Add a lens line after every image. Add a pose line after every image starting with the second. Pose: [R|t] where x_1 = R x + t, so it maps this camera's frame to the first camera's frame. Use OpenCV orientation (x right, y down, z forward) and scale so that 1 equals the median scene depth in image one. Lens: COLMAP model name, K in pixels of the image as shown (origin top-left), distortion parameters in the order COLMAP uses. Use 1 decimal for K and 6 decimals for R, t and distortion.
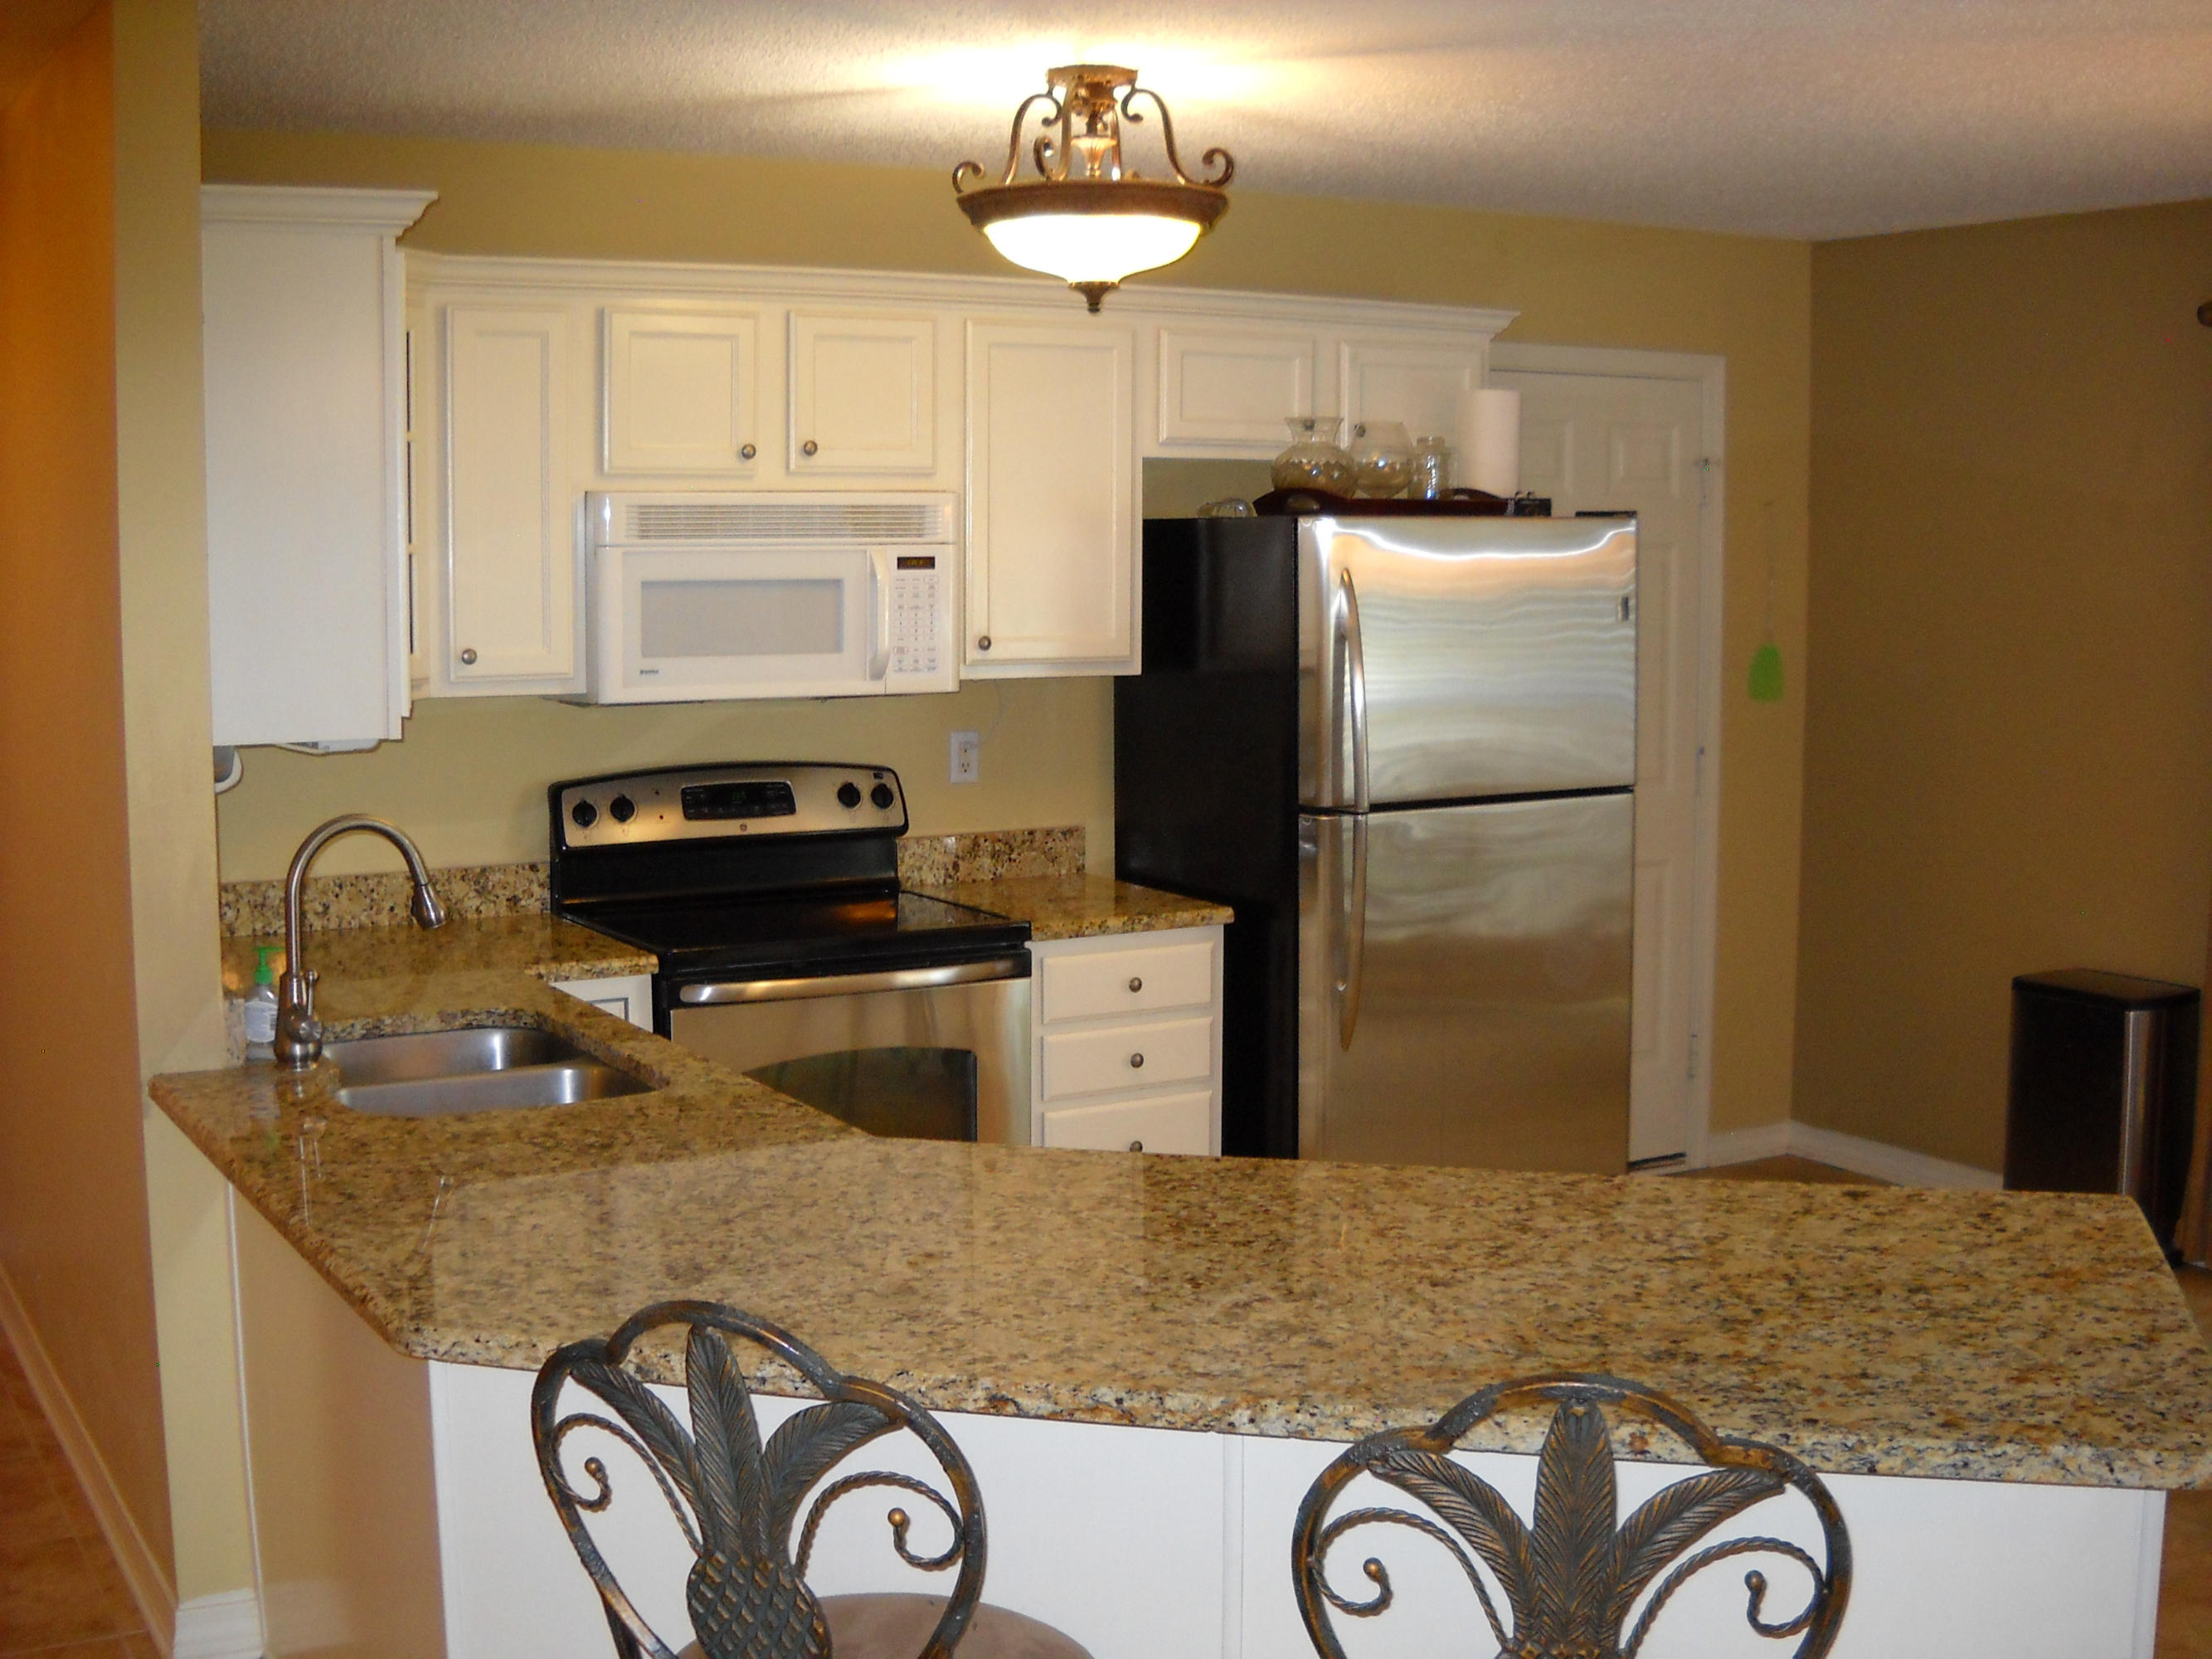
lens RADIAL K [[2674.2, 0, 1106.0], [0, 2674.2, 829.5], [0, 0, 1]] dist [-0.265515, 0.346538]
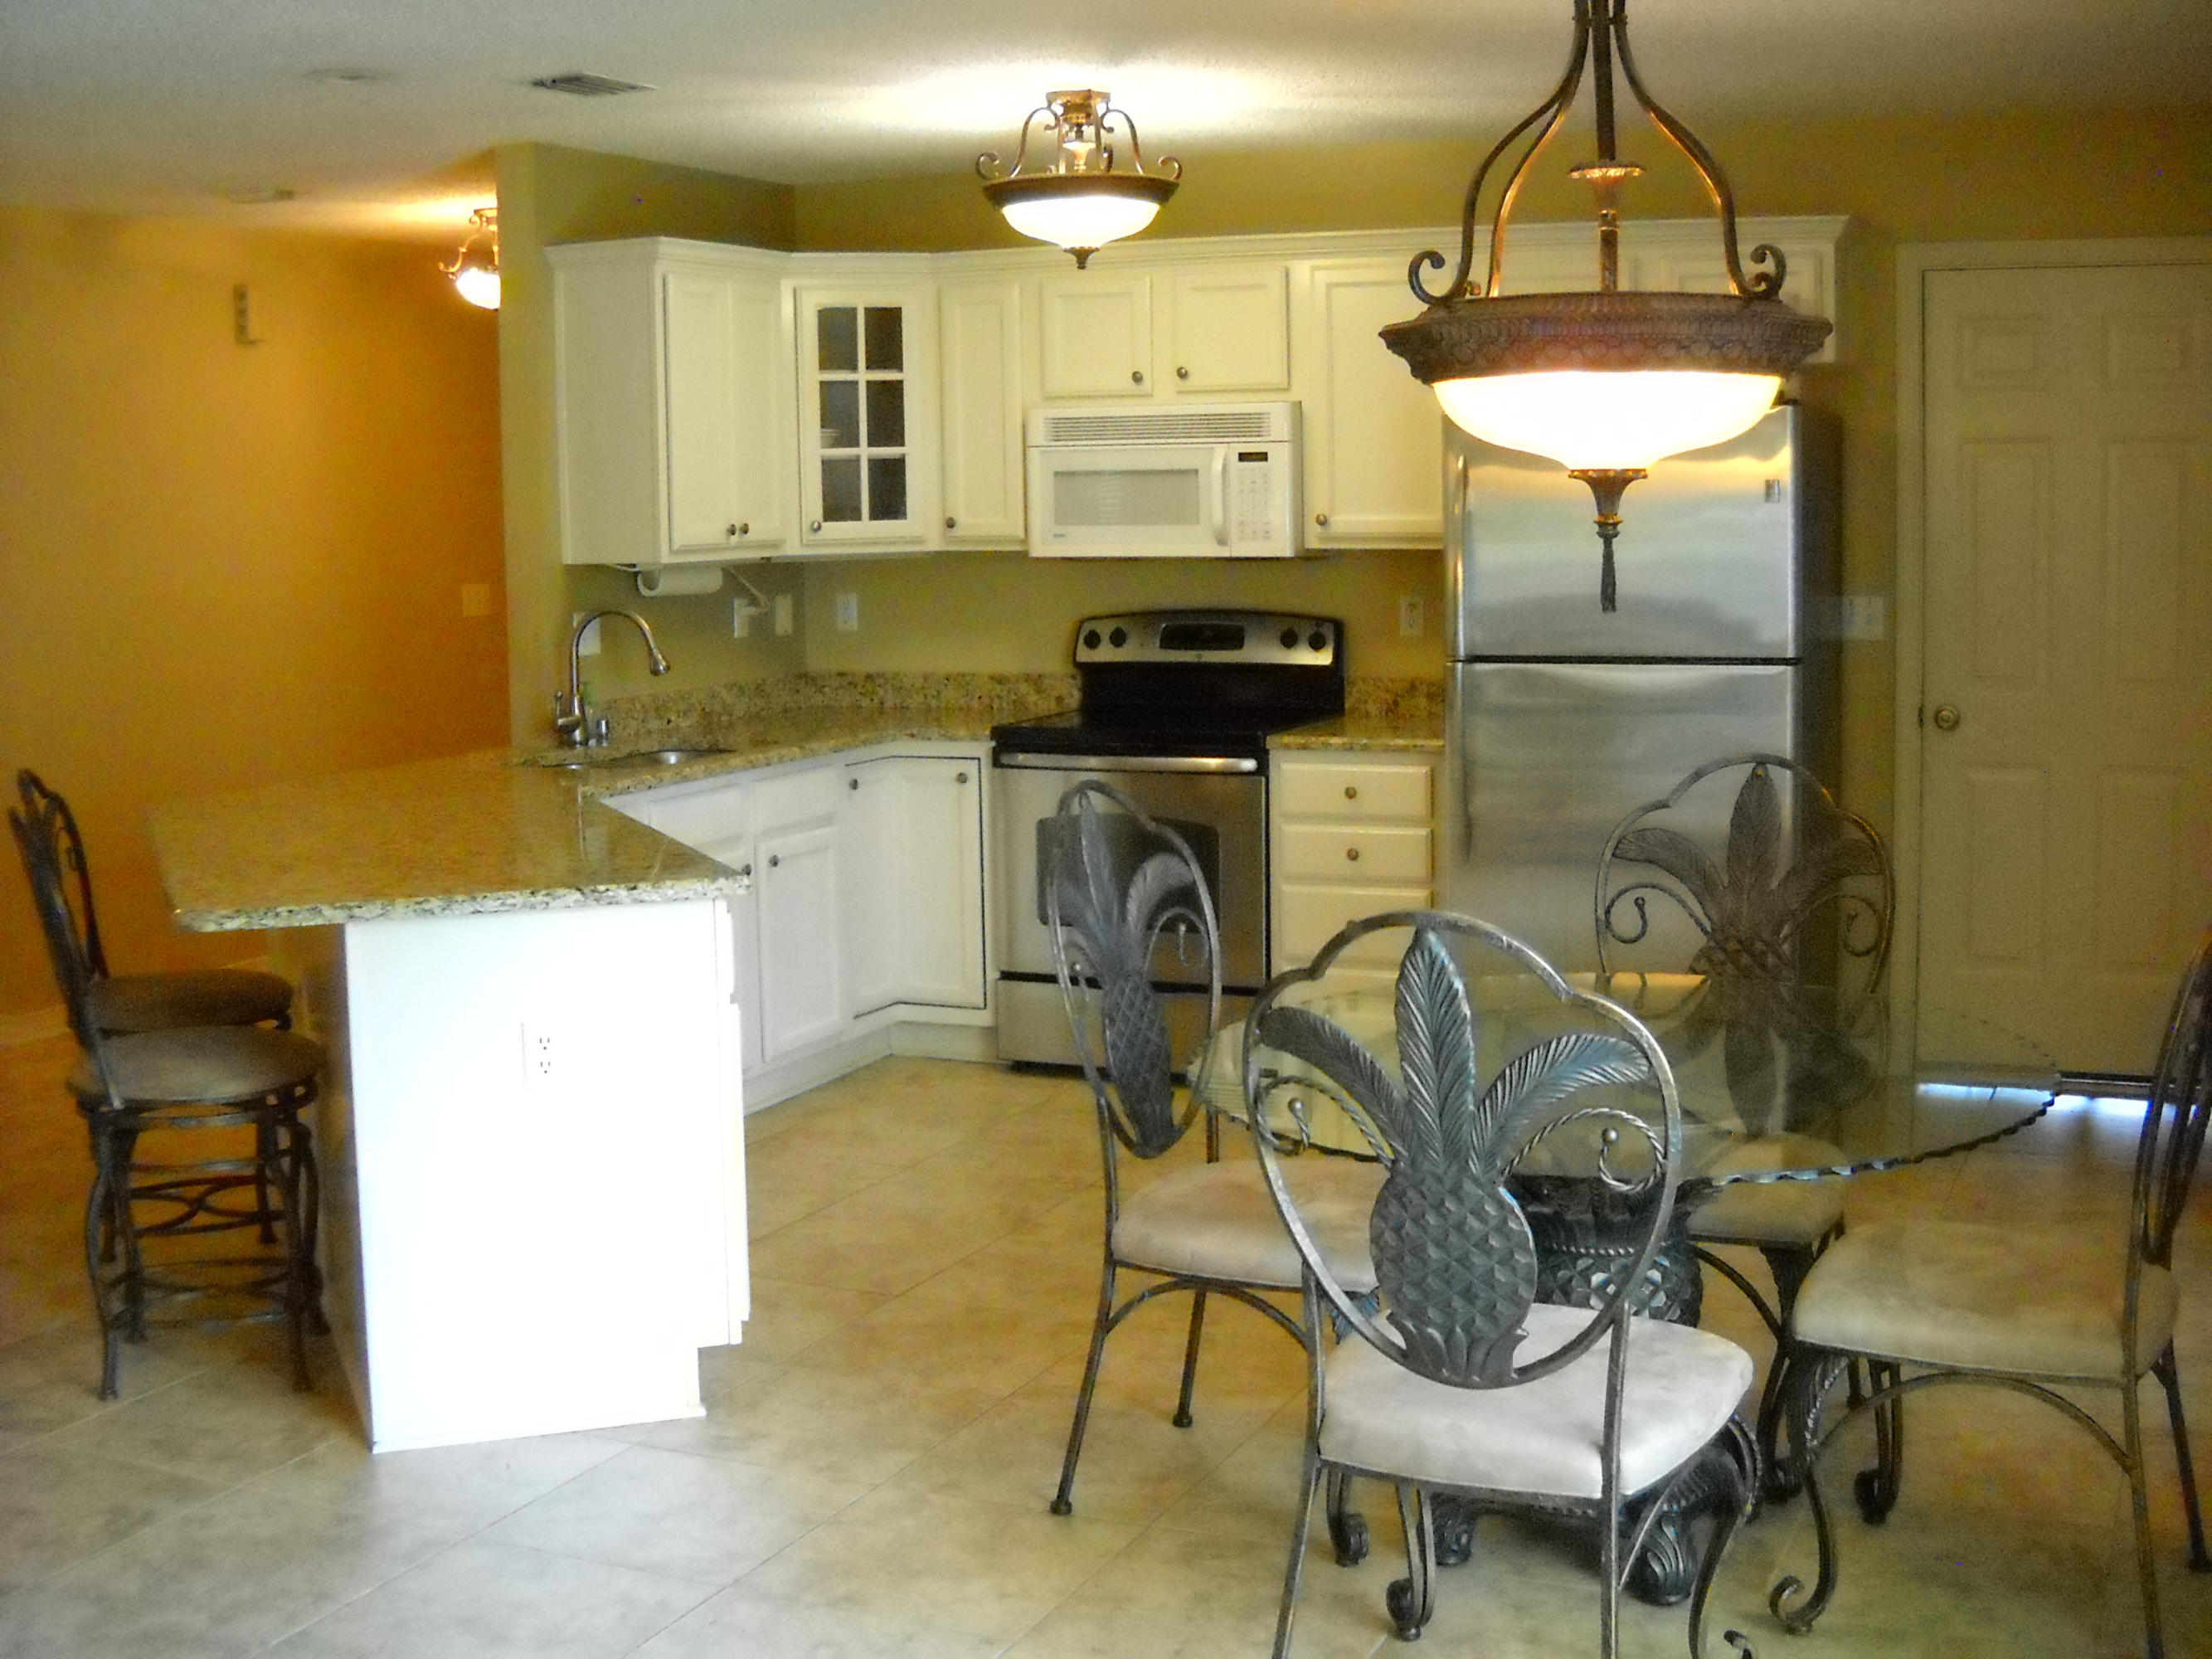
lens RADIAL K [[2674.2, 0, 1106.0], [0, 2674.2, 829.5], [0, 0, 1]] dist [-0.265515, 0.346538]
pose [[0.587113, 0.090901, -0.804385, 0.953249], [-0.074472, 0.995527, 0.058145, 0.011413], [0.806072, 0.025767, 0.591256, 0.174388]]
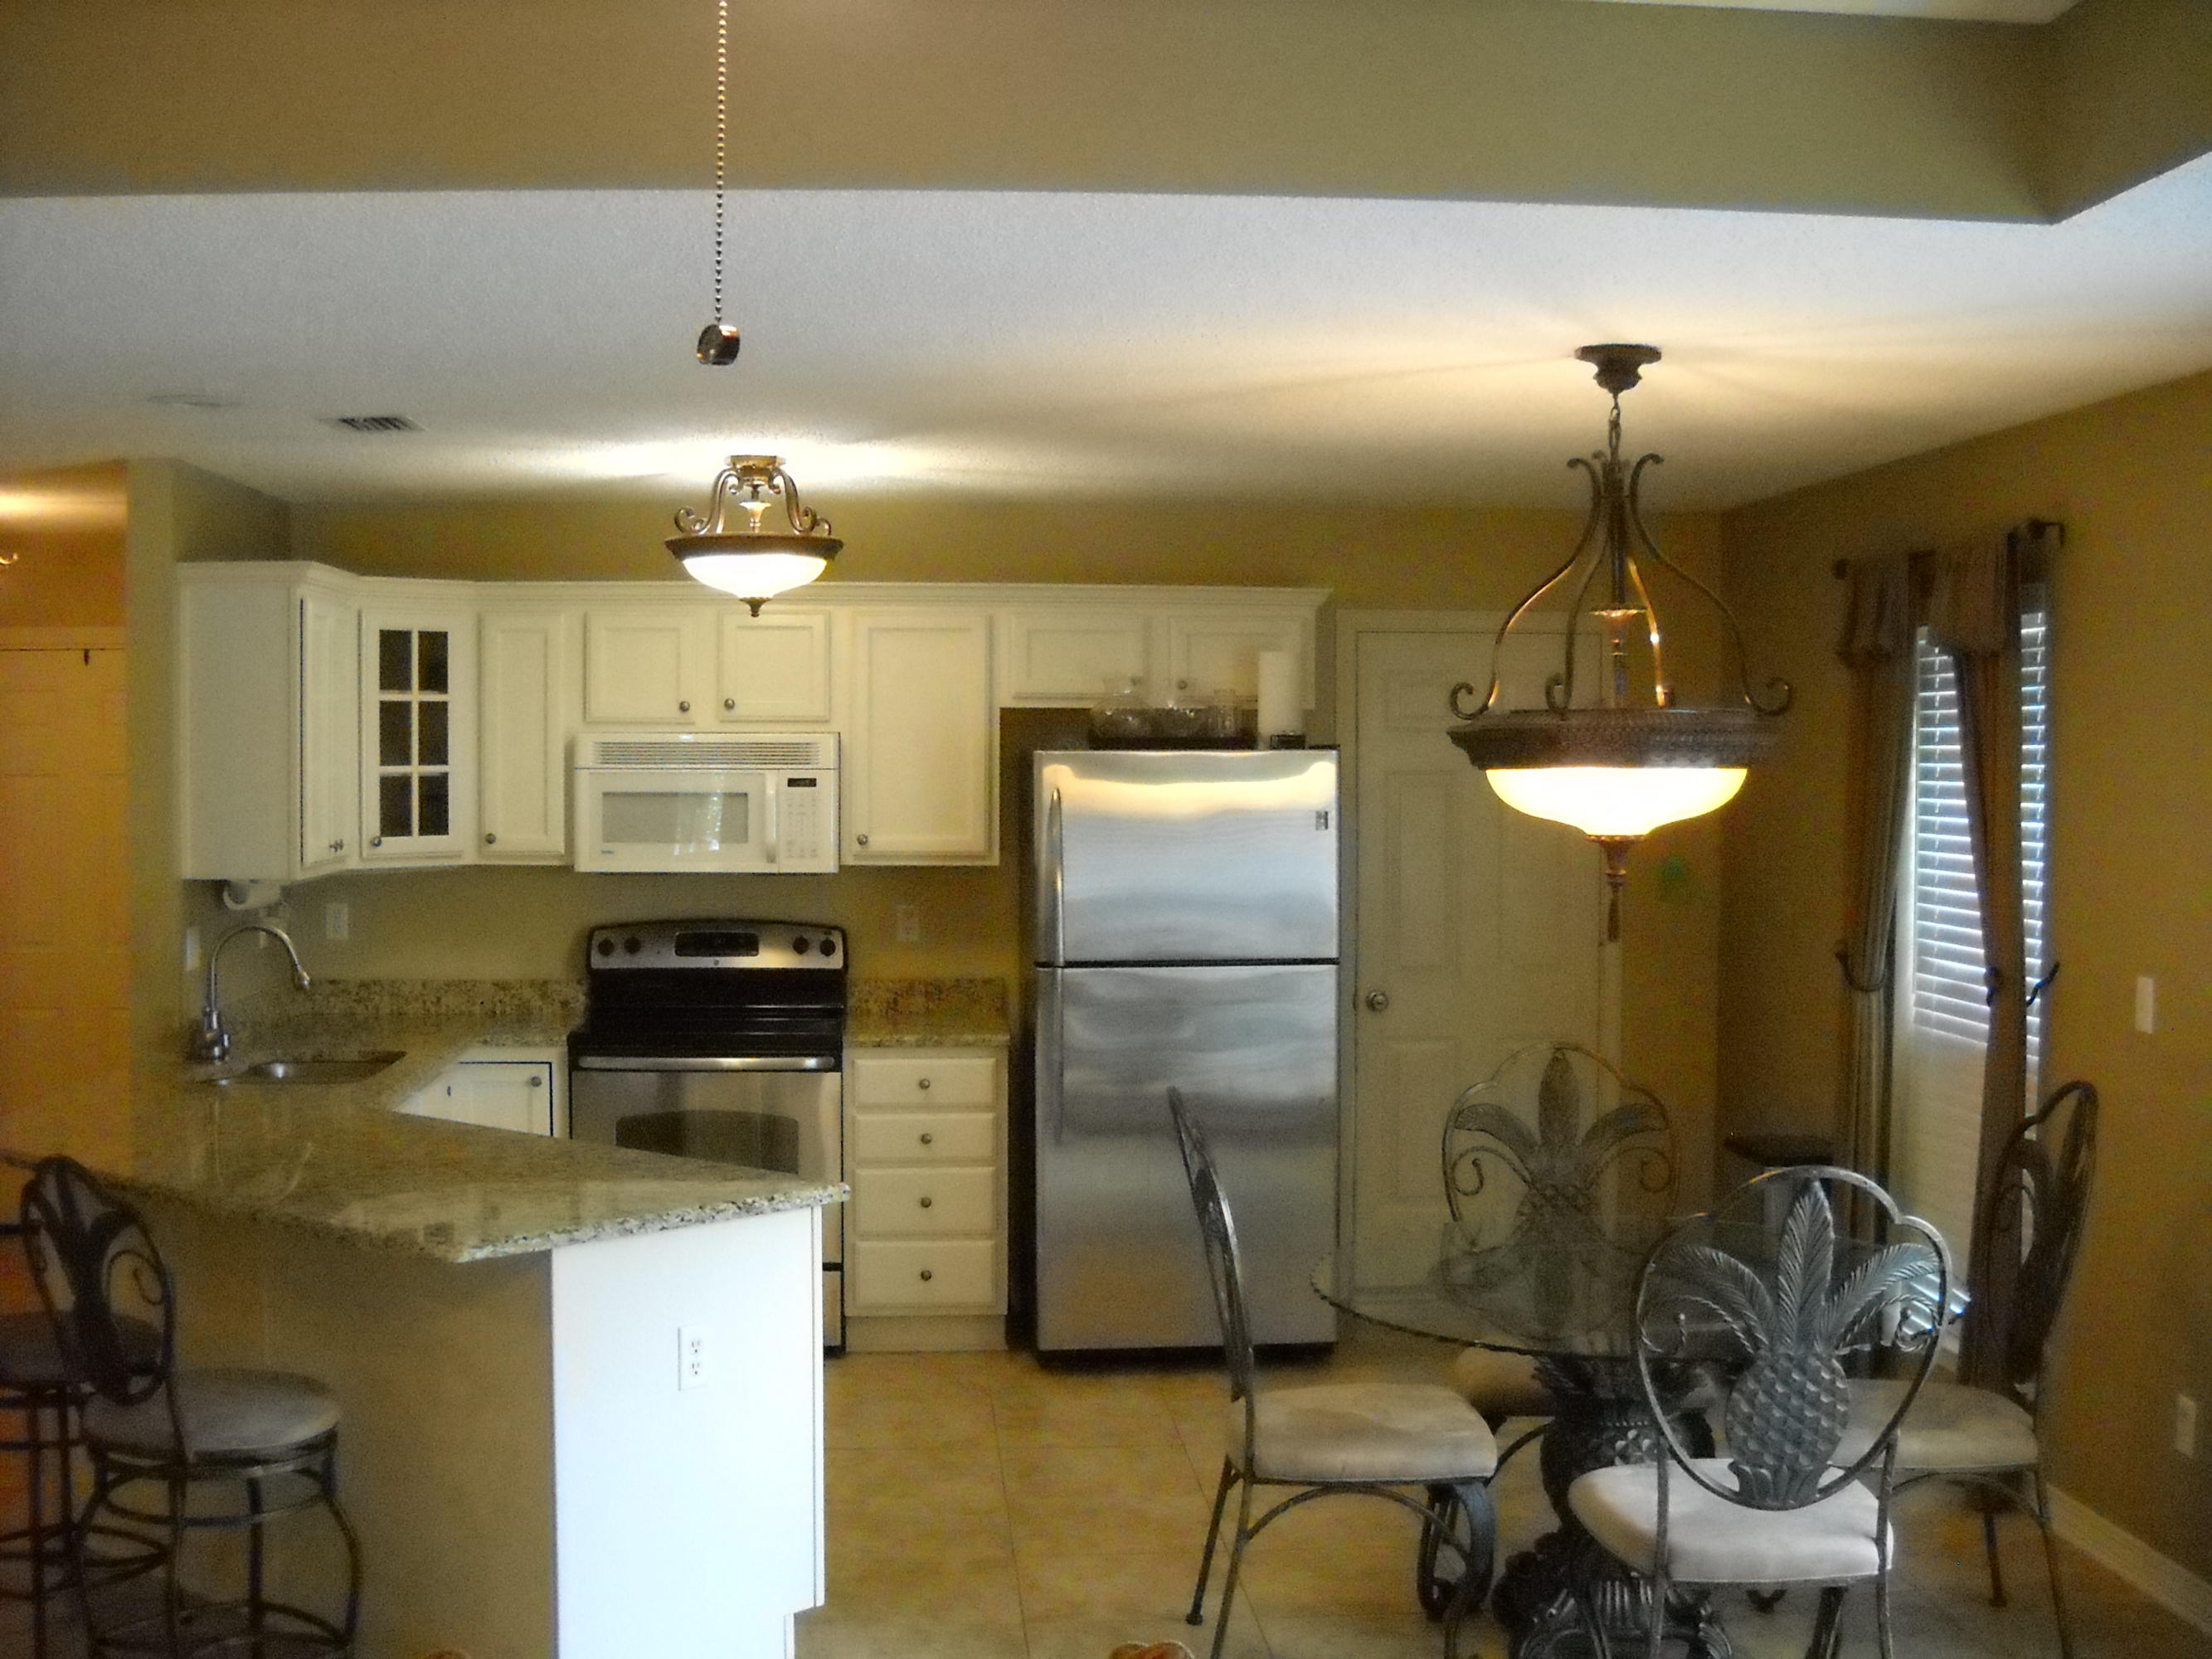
lens RADIAL K [[2674.2, 0, 1106.0], [0, 2674.2, 829.5], [0, 0, 1]] dist [-0.265515, 0.346538]
pose [[0.899638, 0.014422, -0.436399, 0.709610], [-0.051312, 0.996021, -0.072863, 0.022206], [0.433612, 0.087942, 0.896798, -0.224634]]
